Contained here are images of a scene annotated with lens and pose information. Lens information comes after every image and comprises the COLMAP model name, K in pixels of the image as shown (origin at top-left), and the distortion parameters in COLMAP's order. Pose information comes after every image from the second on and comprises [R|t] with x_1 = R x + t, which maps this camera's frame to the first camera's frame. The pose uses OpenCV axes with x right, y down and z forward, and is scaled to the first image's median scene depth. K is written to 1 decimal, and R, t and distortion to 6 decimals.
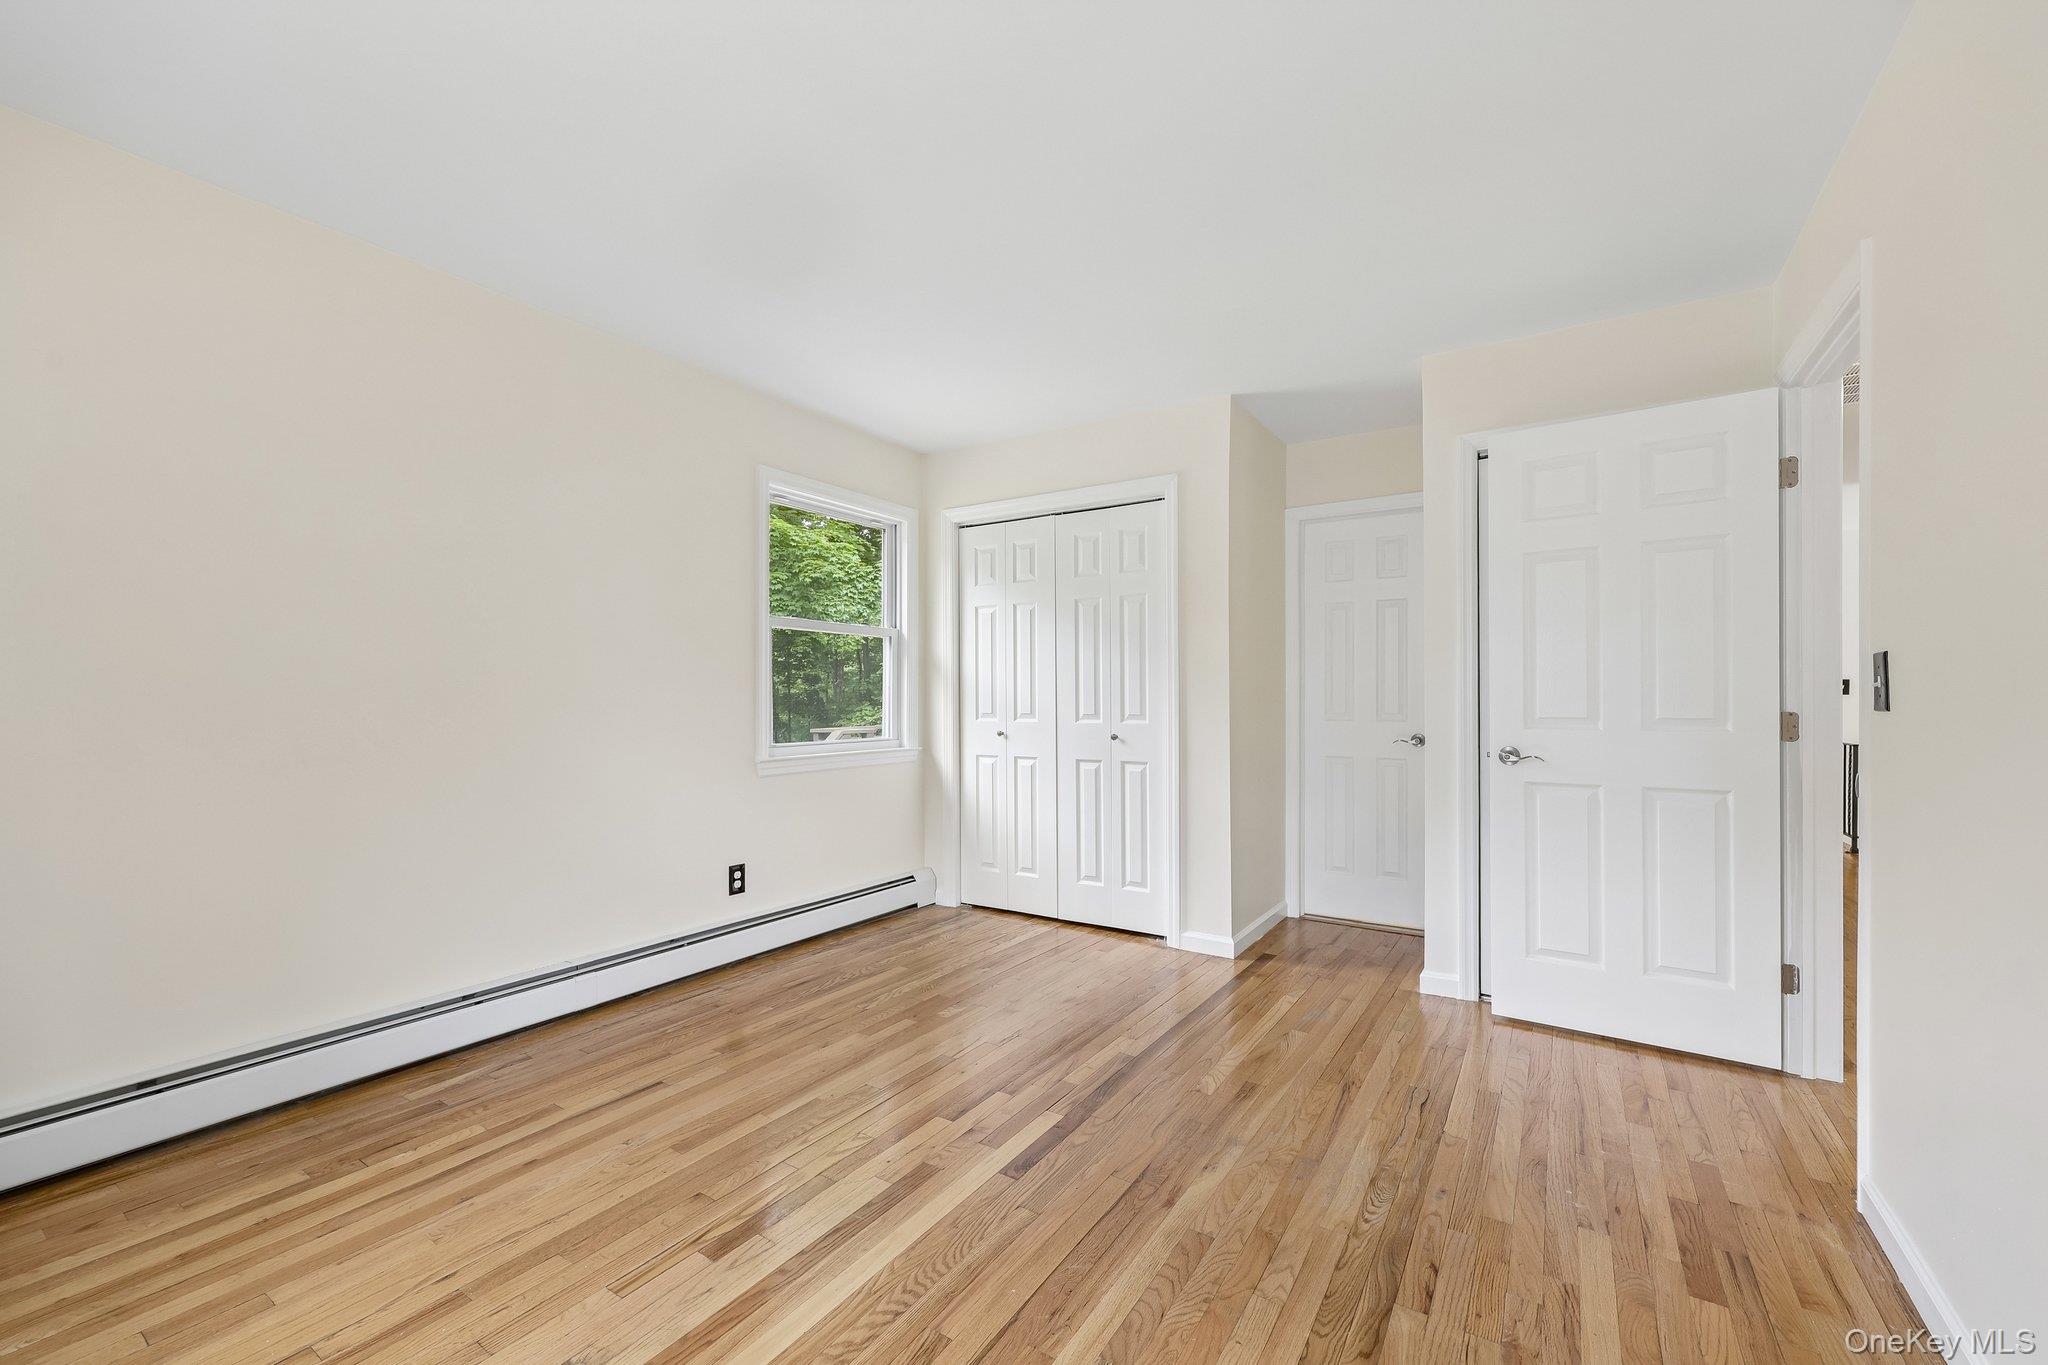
lens RADIAL K [[839.1, 0, 1026.2], [0, 839.1, 697.7], [0, 0, 1]] dist [0.002280, 0.000171]
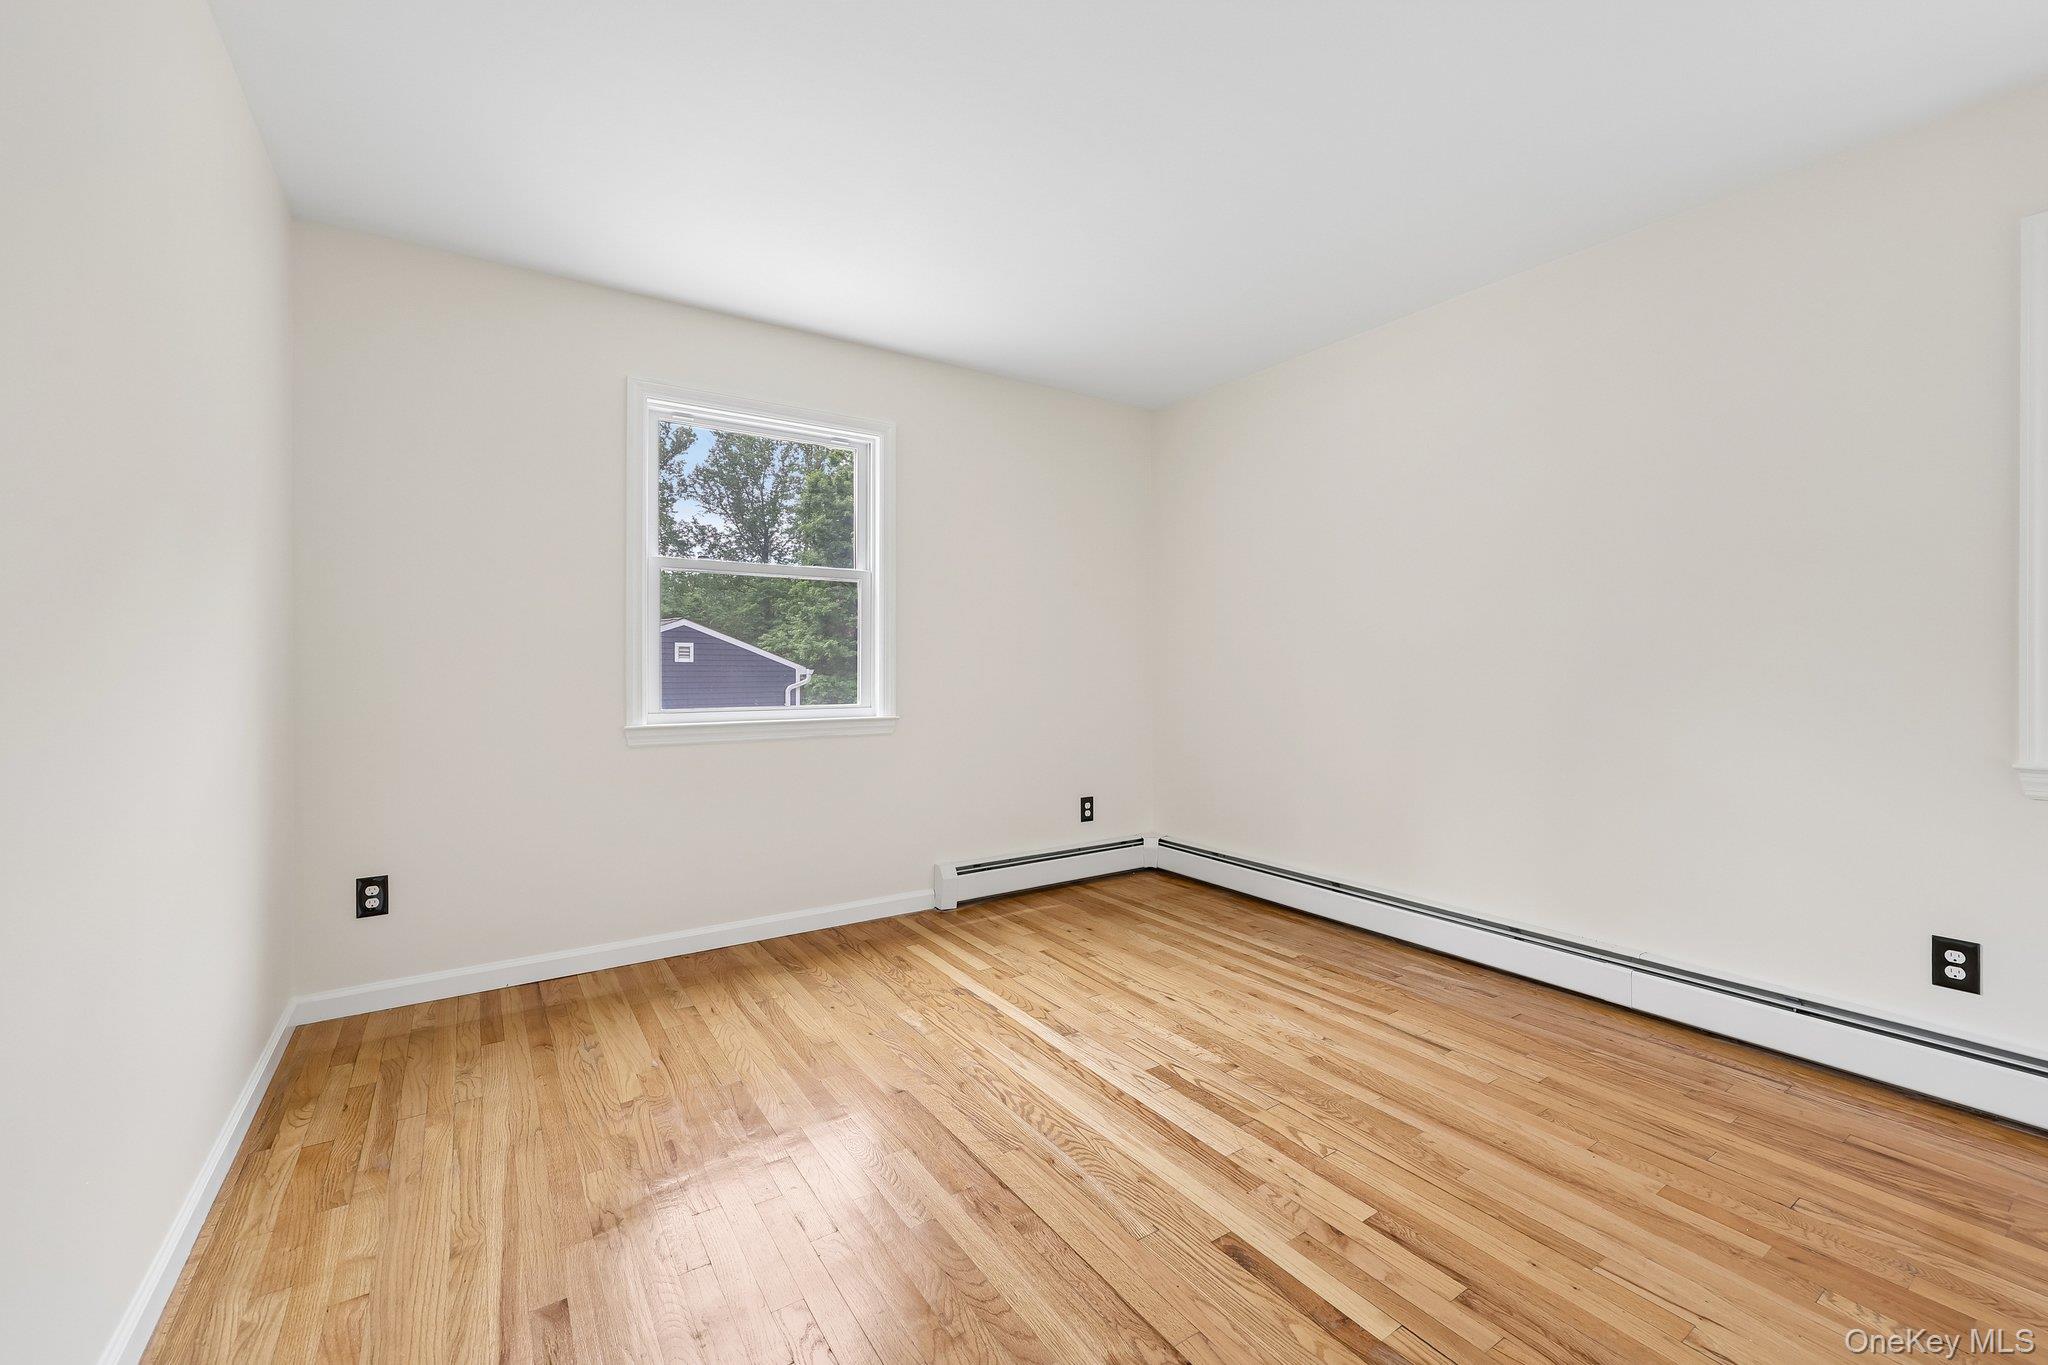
lens RADIAL K [[833.6, 0, 1014.2], [0, 833.6, 671.1], [0, 0, 1]] dist [0.001289, 0.000619]
pose [[-0.405852, 0.007993, -0.913904, 0.530405], [0.004937, 0.999966, 0.006553, 0.008088], [0.913925, -0.001852, -0.405878, 0.761690]]
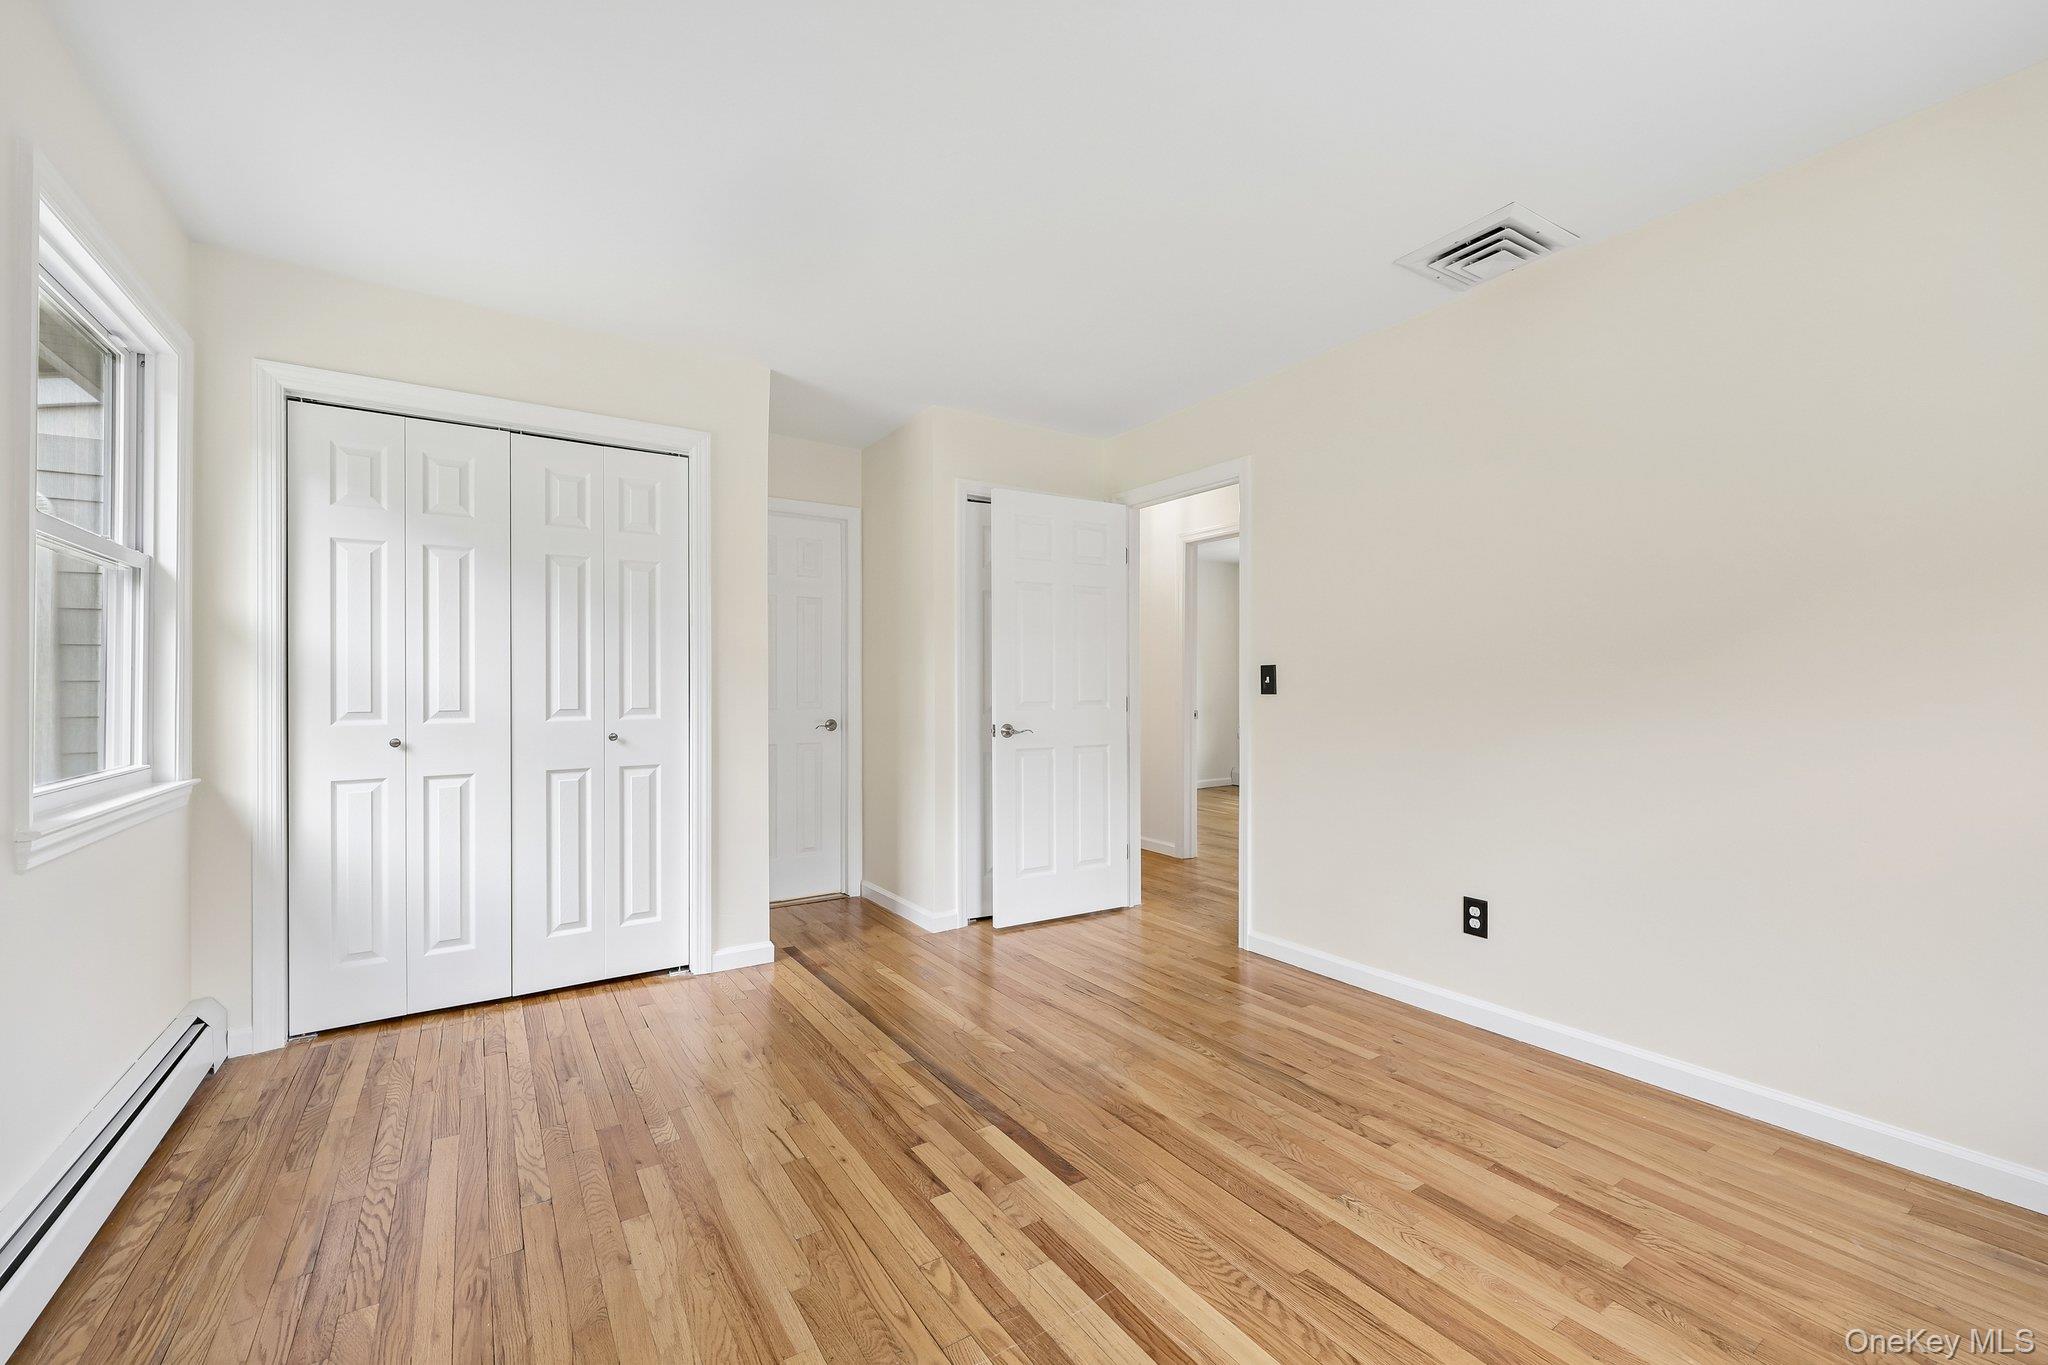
lens RADIAL K [[826.0, 0, 1021.3], [0, 826.0, 685.5], [0, 0, 1]] dist [0.002384, 0.000312]
pose [[0.395896, 0.001422, 0.918294, -0.612937], [0.000319, 0.999999, -0.001686, -0.000136], [-0.918295, 0.000960, 0.395895, 0.453683]]
